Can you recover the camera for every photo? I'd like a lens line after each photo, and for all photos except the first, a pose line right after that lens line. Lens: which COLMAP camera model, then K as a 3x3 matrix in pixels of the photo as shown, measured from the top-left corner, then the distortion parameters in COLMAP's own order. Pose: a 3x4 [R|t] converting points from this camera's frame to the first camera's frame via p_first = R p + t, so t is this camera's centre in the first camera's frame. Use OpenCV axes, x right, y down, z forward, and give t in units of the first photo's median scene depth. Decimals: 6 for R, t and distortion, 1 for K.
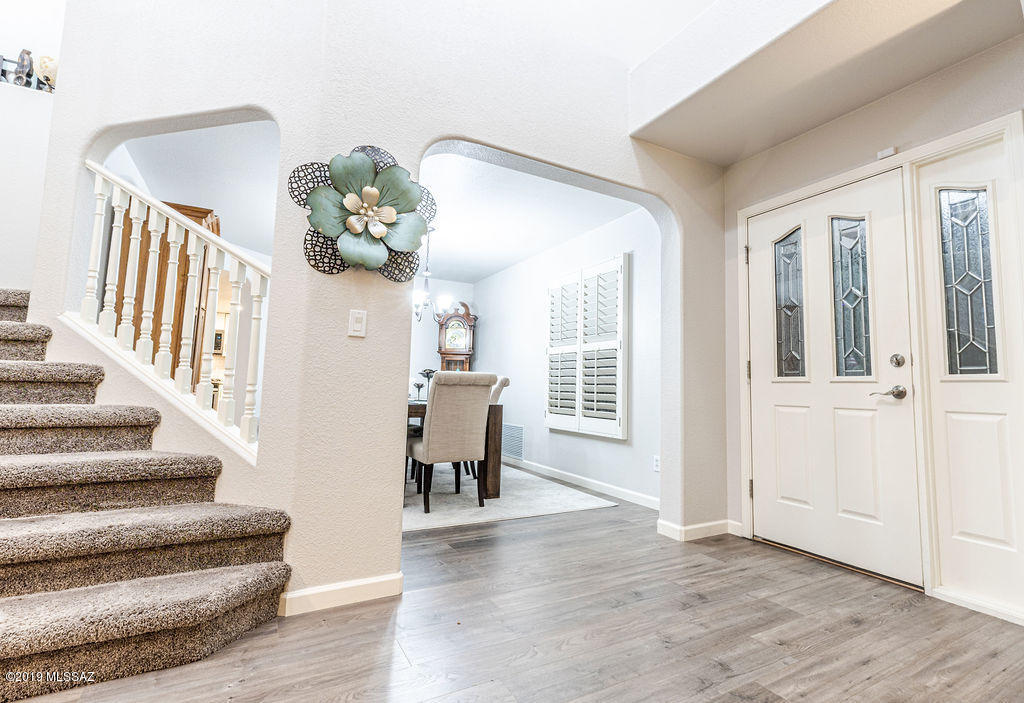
lens RADIAL K [[471.1, 0, 511.9], [0, 471.1, 344.4], [0, 0, 1]] dist [0.000098, 0.000156]
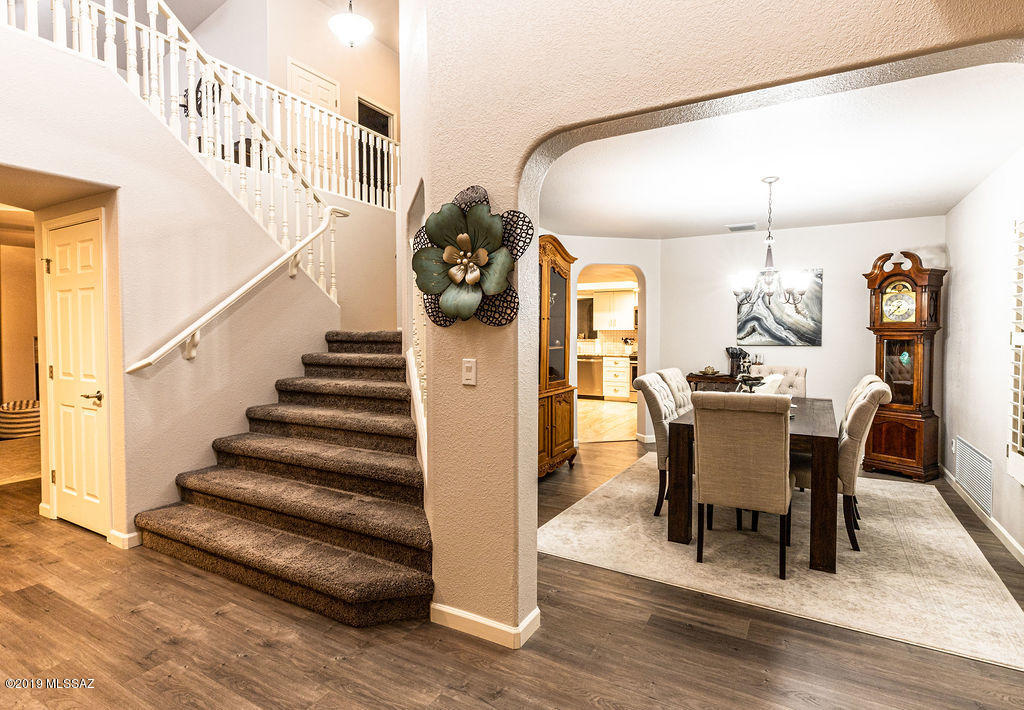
lens RADIAL K [[500.2, 0, 514.7], [0, 500.2, 352.0], [0, 0, 1]] dist [0.002550, -0.000608]
pose [[0.543199, 0.003525, -0.839597, 0.623469], [0.089348, 0.994070, 0.061980, -0.144408], [0.834837, -0.108683, 0.539663, 0.504242]]
